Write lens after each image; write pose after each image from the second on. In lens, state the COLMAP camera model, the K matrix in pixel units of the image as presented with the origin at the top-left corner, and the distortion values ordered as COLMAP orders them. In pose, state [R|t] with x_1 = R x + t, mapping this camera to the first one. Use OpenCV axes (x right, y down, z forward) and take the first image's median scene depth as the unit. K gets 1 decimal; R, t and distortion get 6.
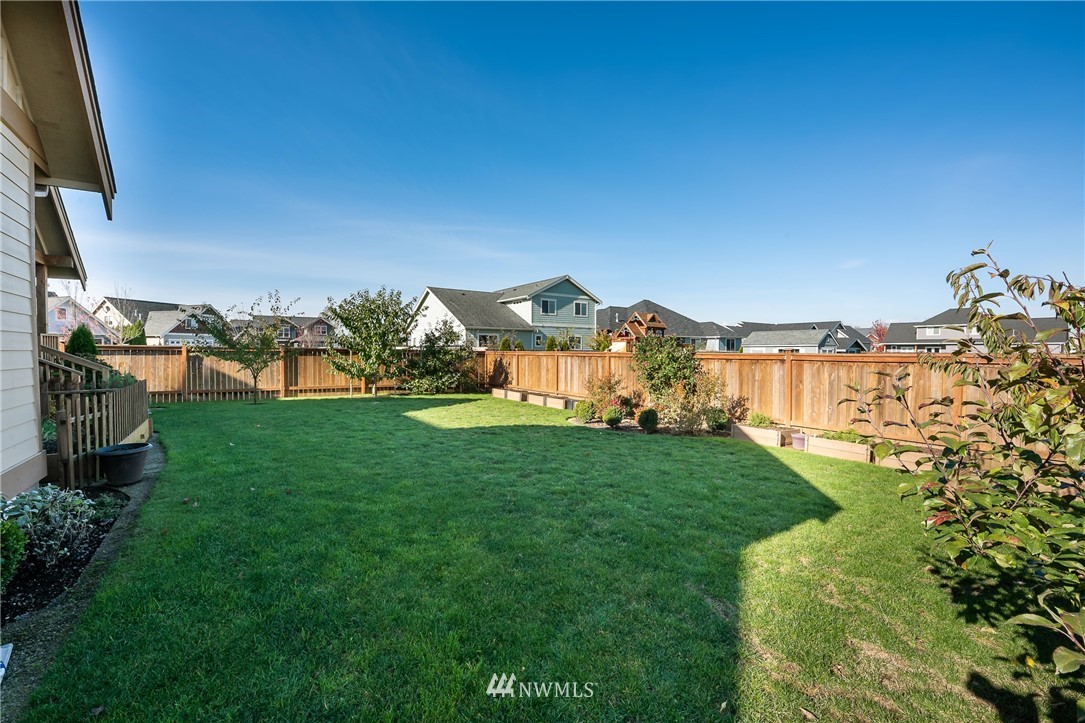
lens RADIAL K [[440.2, 0, 539.8], [0, 440.2, 359.0], [0, 0, 1]] dist [-0.001706, -0.000141]
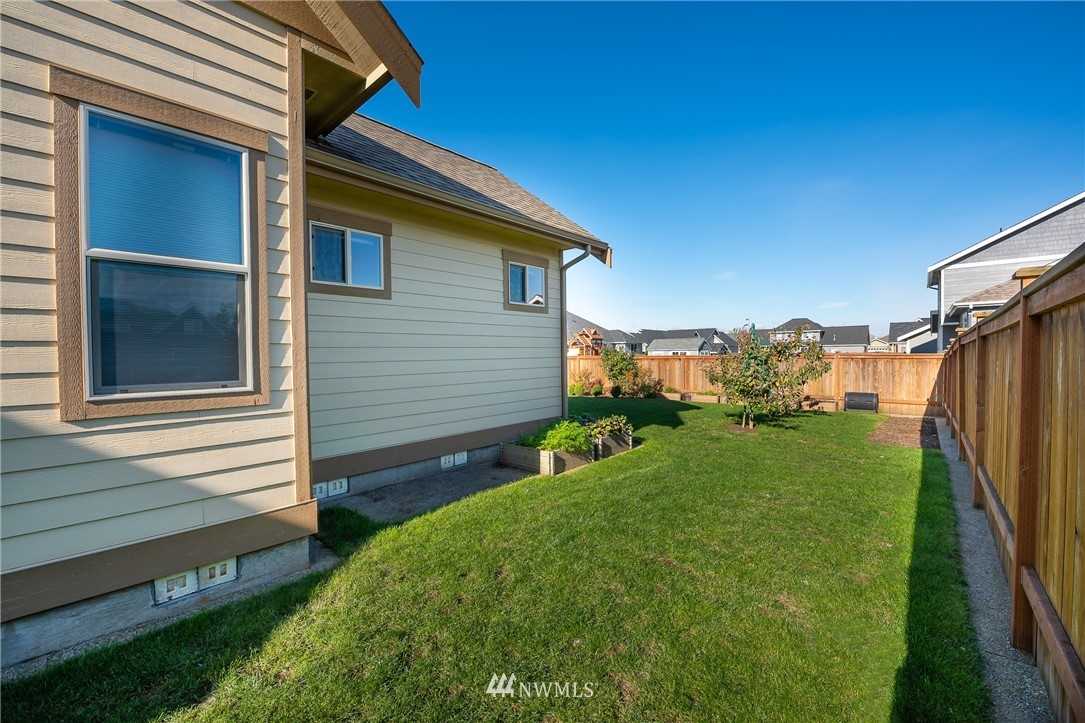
lens RADIAL K [[440.2, 0, 543.8], [0, 440.2, 363.3], [0, 0, 1]] dist [-0.001706, -0.000141]
pose [[0.975356, -0.018296, 0.219878, -0.231595], [0.018558, 0.999827, 0.000874, 0.005072], [-0.219856, 0.003228, 0.975527, -0.382284]]
